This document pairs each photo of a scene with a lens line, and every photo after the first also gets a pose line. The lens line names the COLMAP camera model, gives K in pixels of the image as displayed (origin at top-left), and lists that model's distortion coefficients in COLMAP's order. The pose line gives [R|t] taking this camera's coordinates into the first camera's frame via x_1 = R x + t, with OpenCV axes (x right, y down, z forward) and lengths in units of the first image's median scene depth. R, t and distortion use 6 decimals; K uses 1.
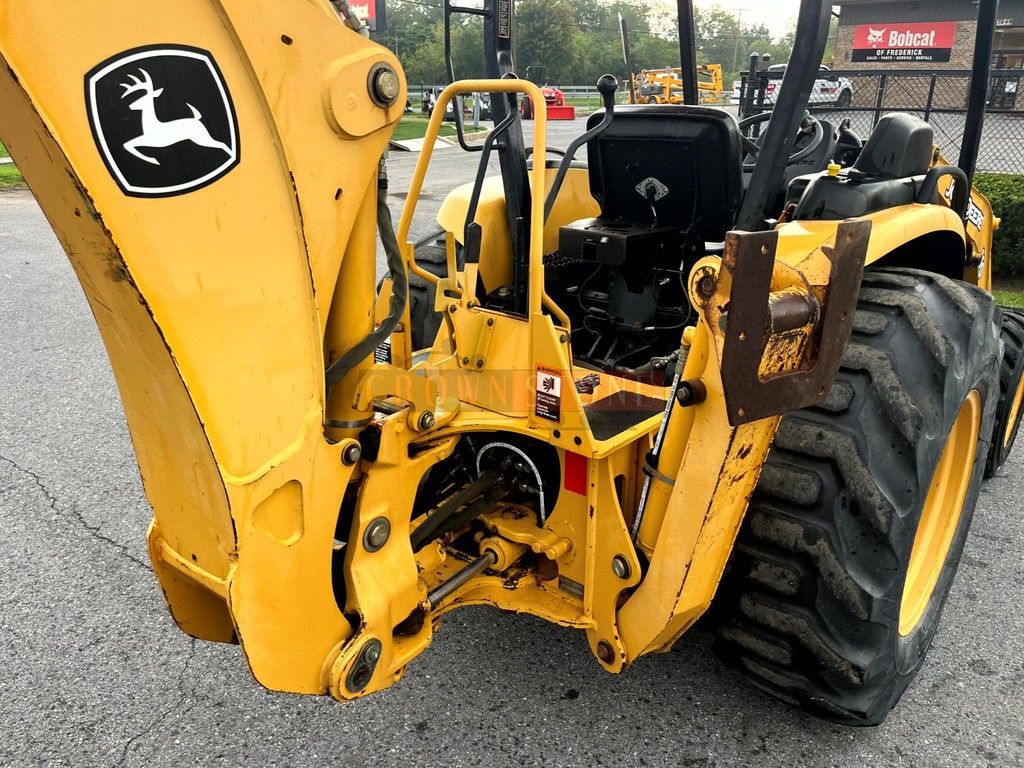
lens RADIAL K [[776.3, 0, 501.9], [0, 776.3, 388.1], [0, 0, 1]] dist [0.061813, -0.079796]
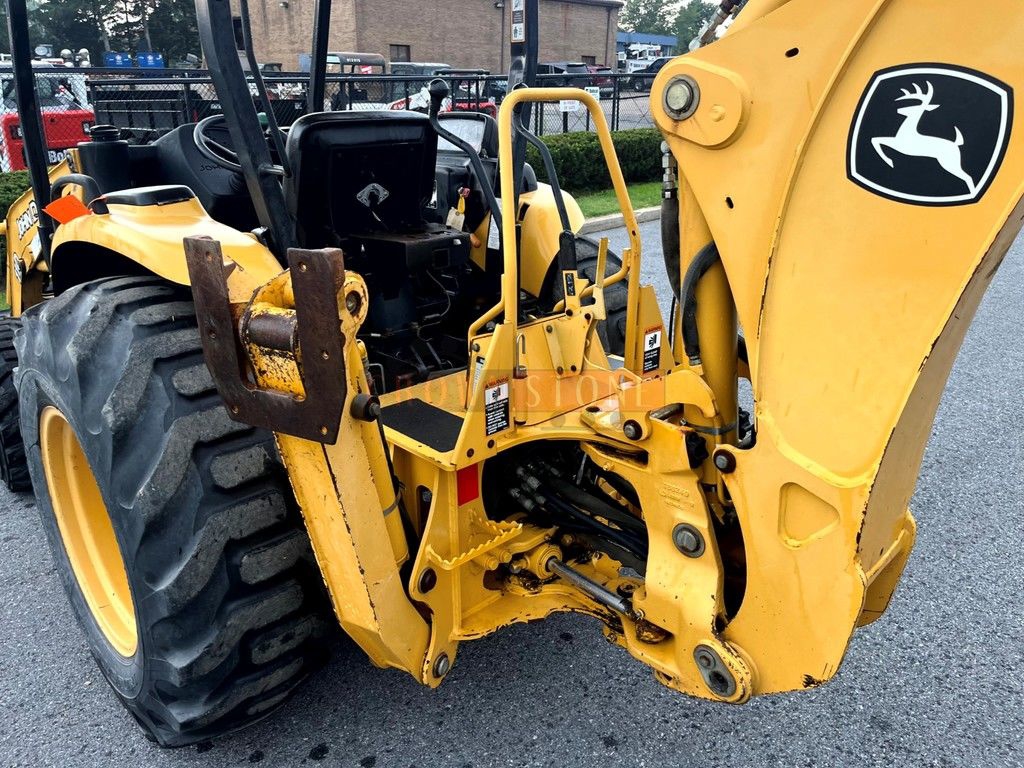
lens RADIAL K [[776.3, 0, 510.6], [0, 776.3, 376.3], [0, 0, 1]] dist [0.061813, -0.079796]
pose [[0.098173, -0.344854, 0.933508, -0.055681], [0.352404, 0.889304, 0.291463, -0.019430], [-0.930685, 0.300358, 0.208833, 0.049206]]
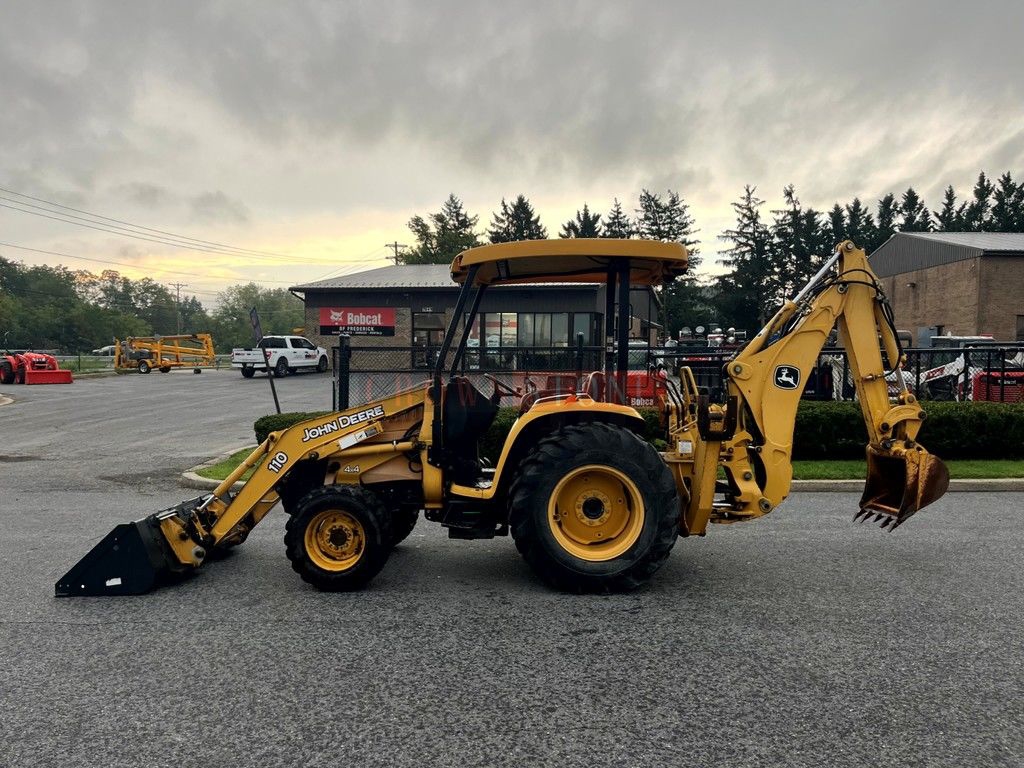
lens RADIAL K [[776.3, 0, 509.2], [0, 776.3, 384.9], [0, 0, 1]] dist [0.061813, -0.079796]
pose [[0.772545, -0.024478, 0.634488, -0.112952], [0.224912, 0.945018, -0.237392, 0.018245], [-0.593792, 0.326100, 0.735575, -0.055991]]
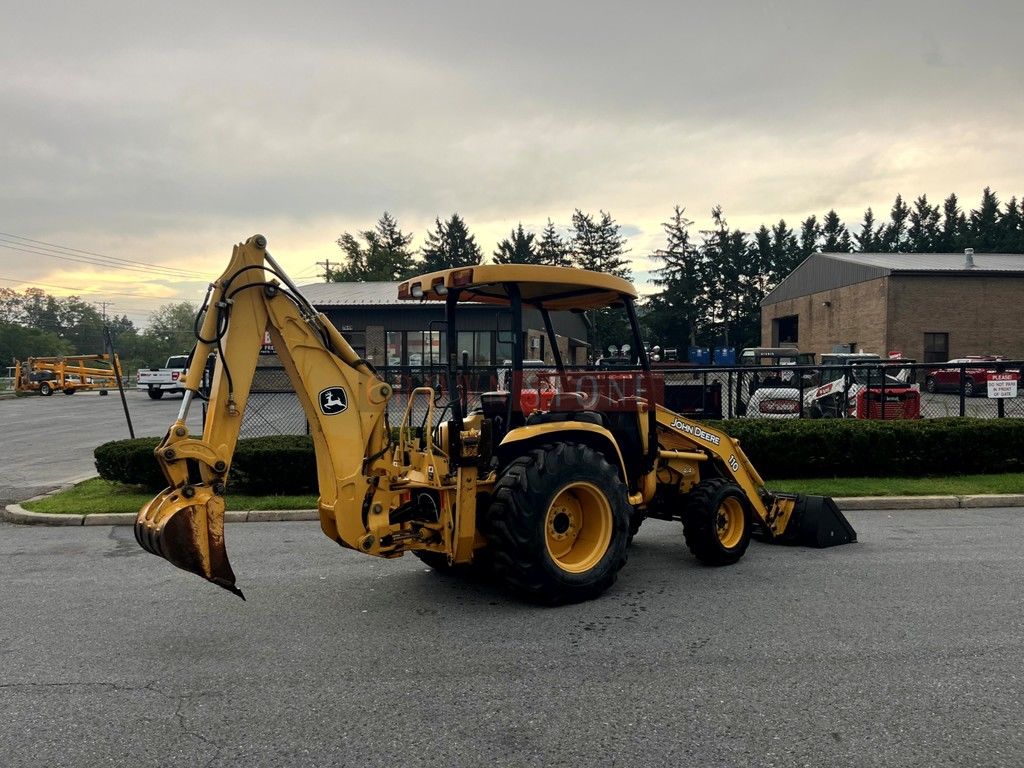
lens RADIAL K [[776.3, 0, 510.1], [0, 776.3, 387.4], [0, 0, 1]] dist [0.061813, -0.079796]
pose [[0.727385, -0.016280, 0.686037, -0.073856], [0.248272, 0.938240, -0.240970, 0.023101], [-0.639744, 0.345602, 0.686504, -0.069044]]
